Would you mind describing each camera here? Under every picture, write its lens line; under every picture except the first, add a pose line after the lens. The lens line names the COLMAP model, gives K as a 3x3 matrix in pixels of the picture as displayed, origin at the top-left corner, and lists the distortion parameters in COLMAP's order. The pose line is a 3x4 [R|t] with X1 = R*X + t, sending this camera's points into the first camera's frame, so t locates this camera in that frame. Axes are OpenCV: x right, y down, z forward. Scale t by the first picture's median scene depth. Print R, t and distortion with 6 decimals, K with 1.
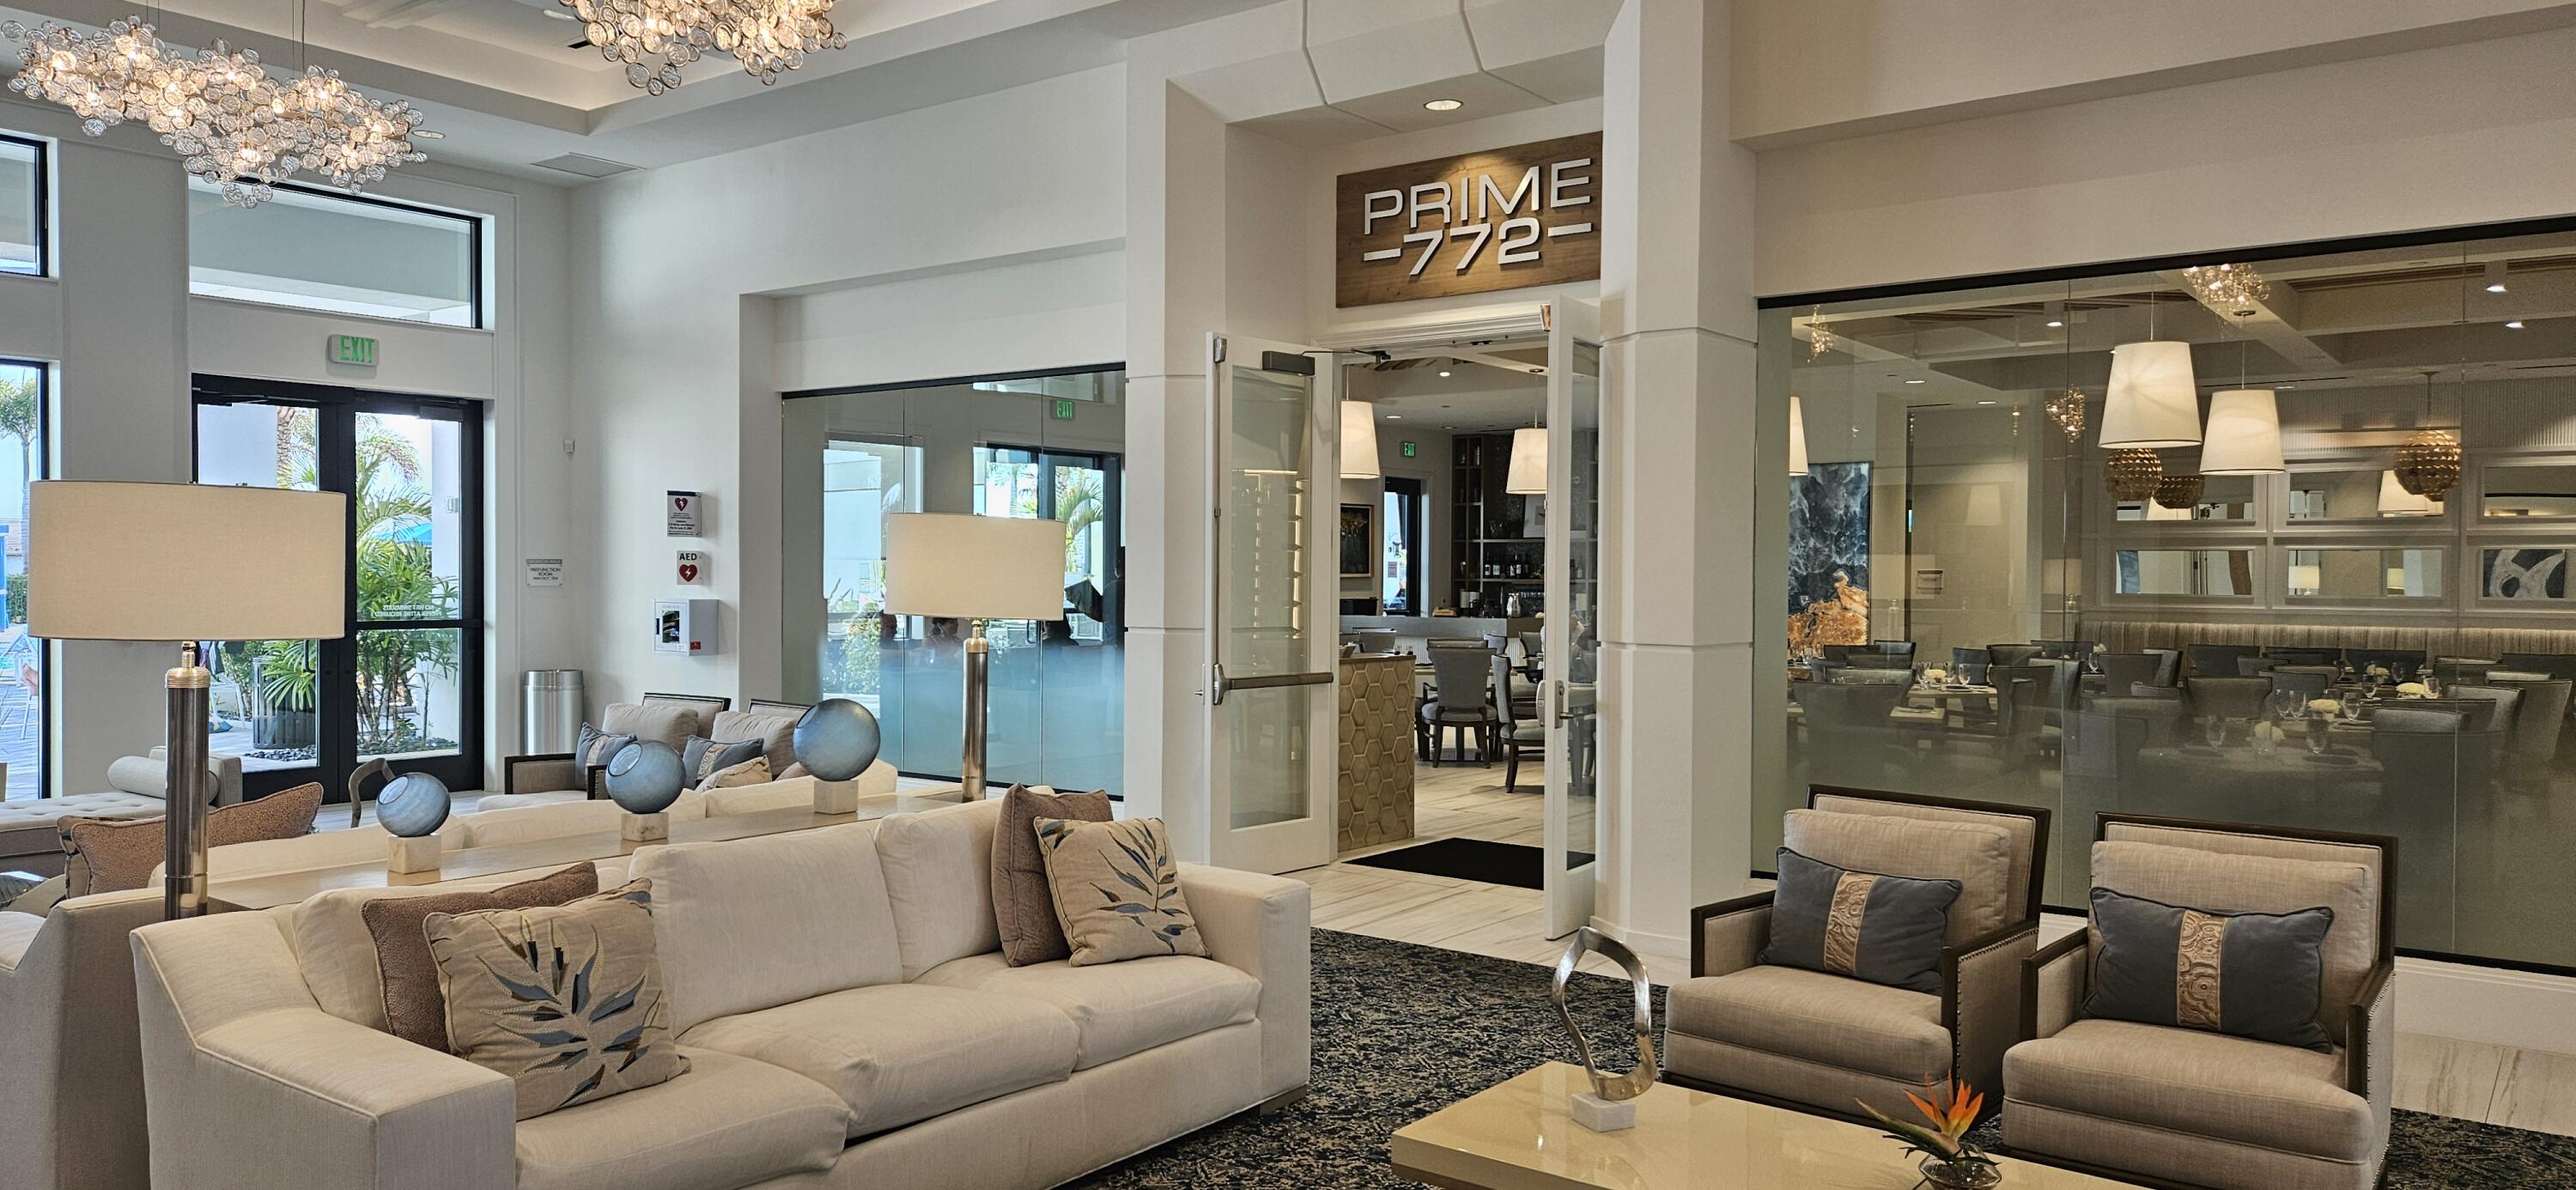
lens RADIAL K [[1731.7, 0, 1285.7], [0, 1731.7, 602.0], [0, 0, 1]] dist [0.061574, 0.000941]
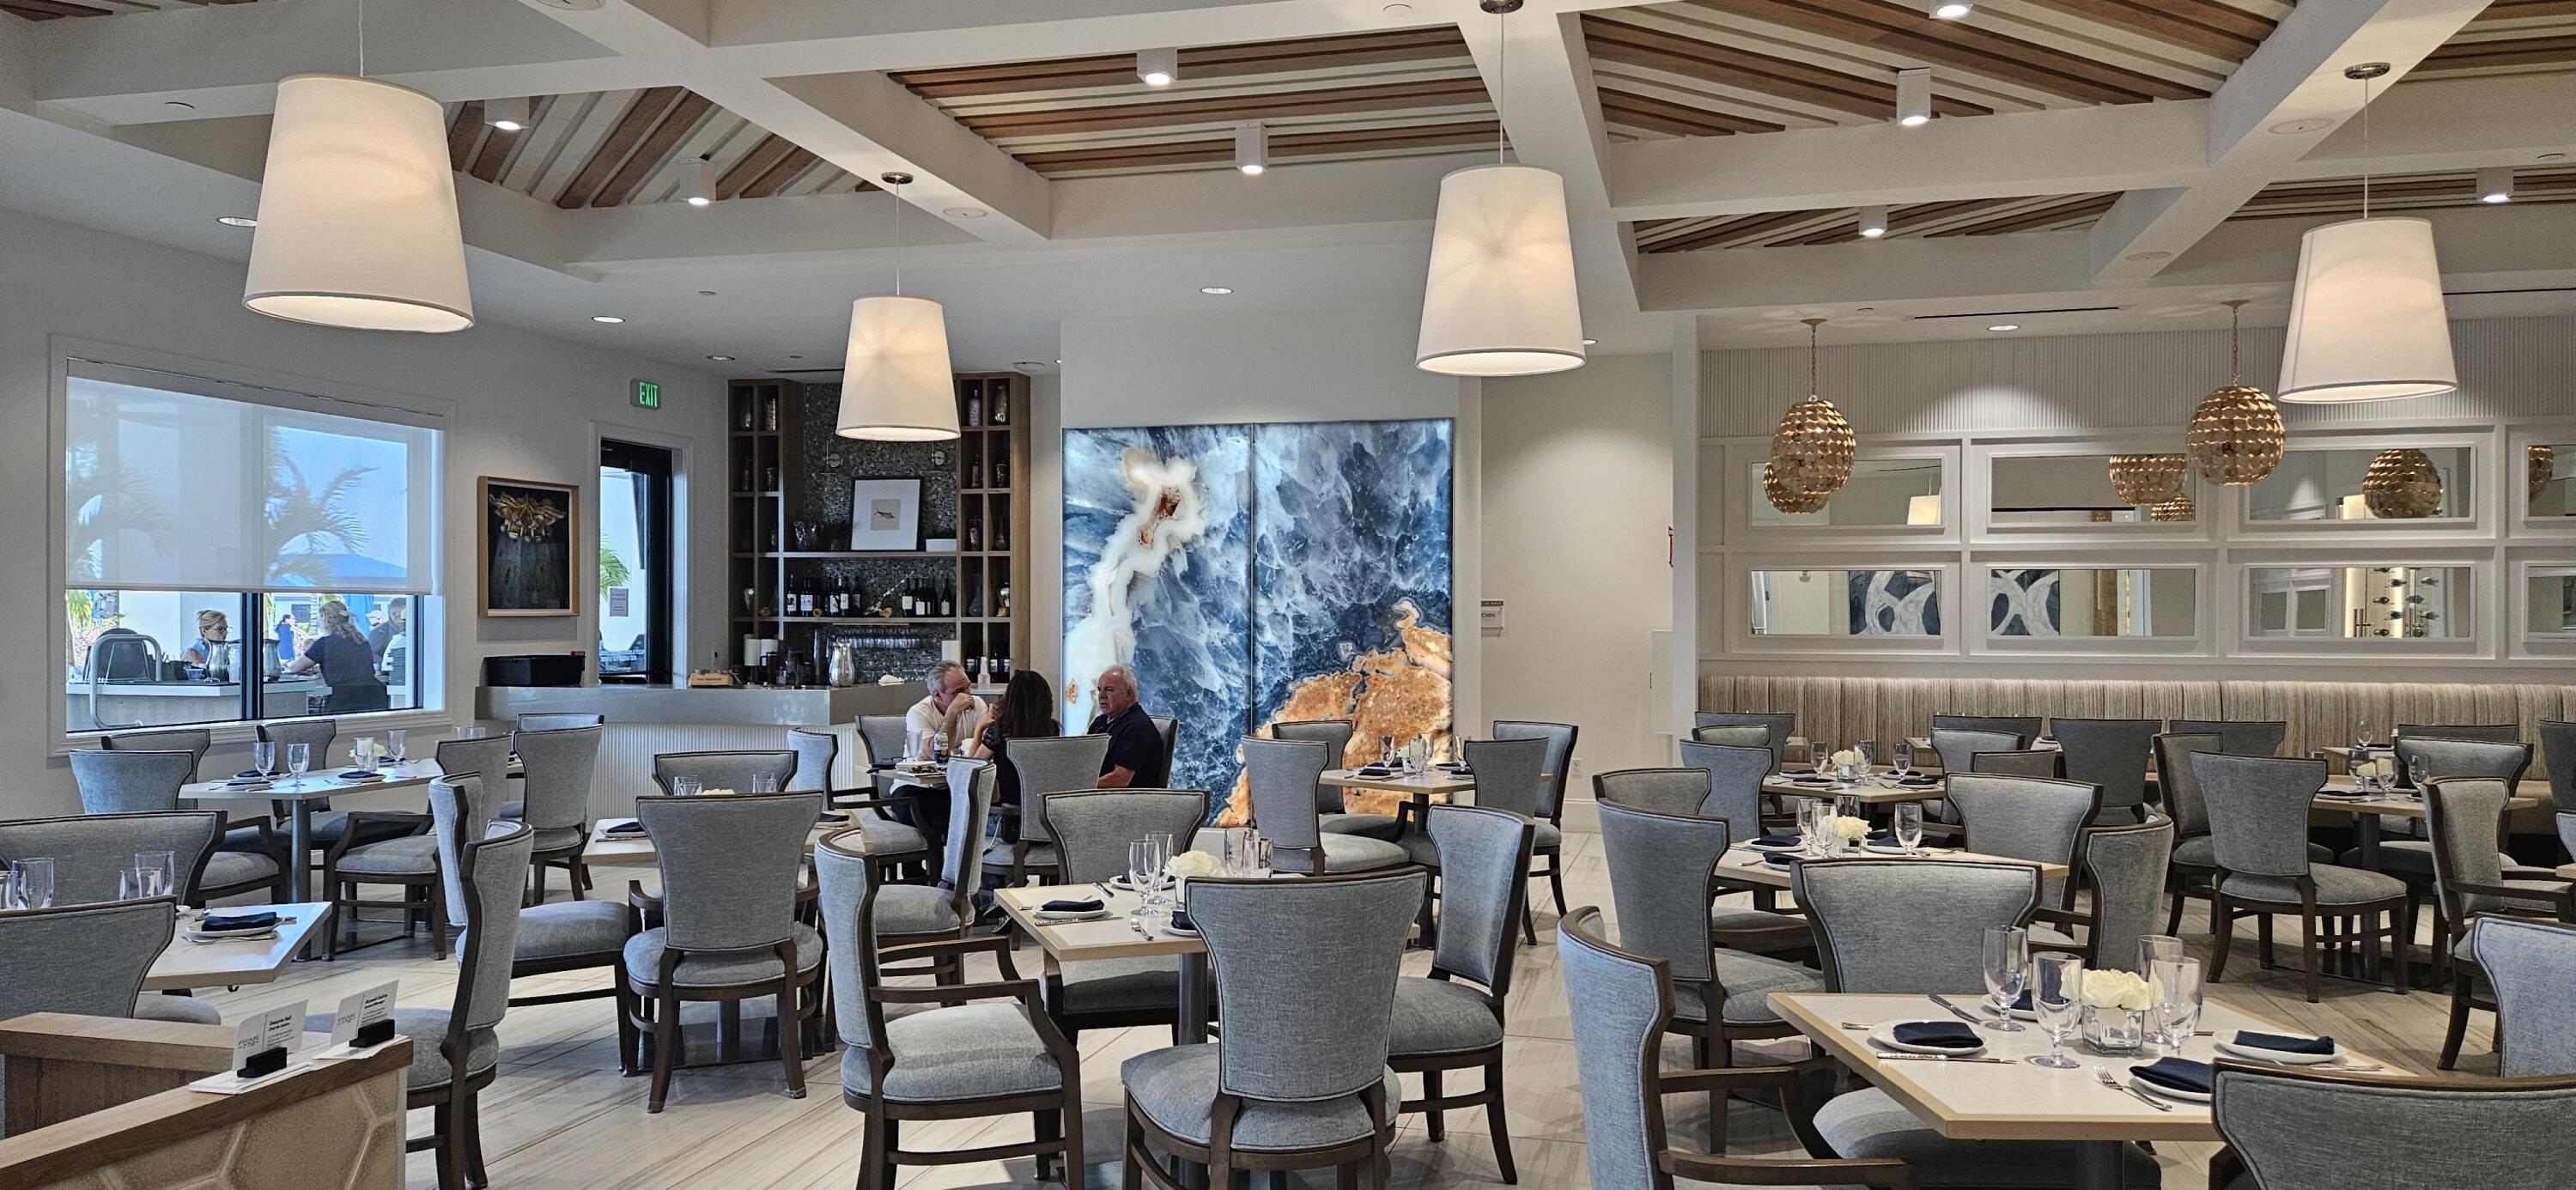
lens RADIAL K [[1731.7, 0, 1293.3], [0, 1731.7, 610.3], [0, 0, 1]] dist [0.061574, 0.000941]
pose [[0.921280, -0.004525, 0.388873, 0.047437], [0.010920, 0.999839, -0.014238, -0.006025], [-0.388746, 0.017364, 0.921181, 0.425753]]
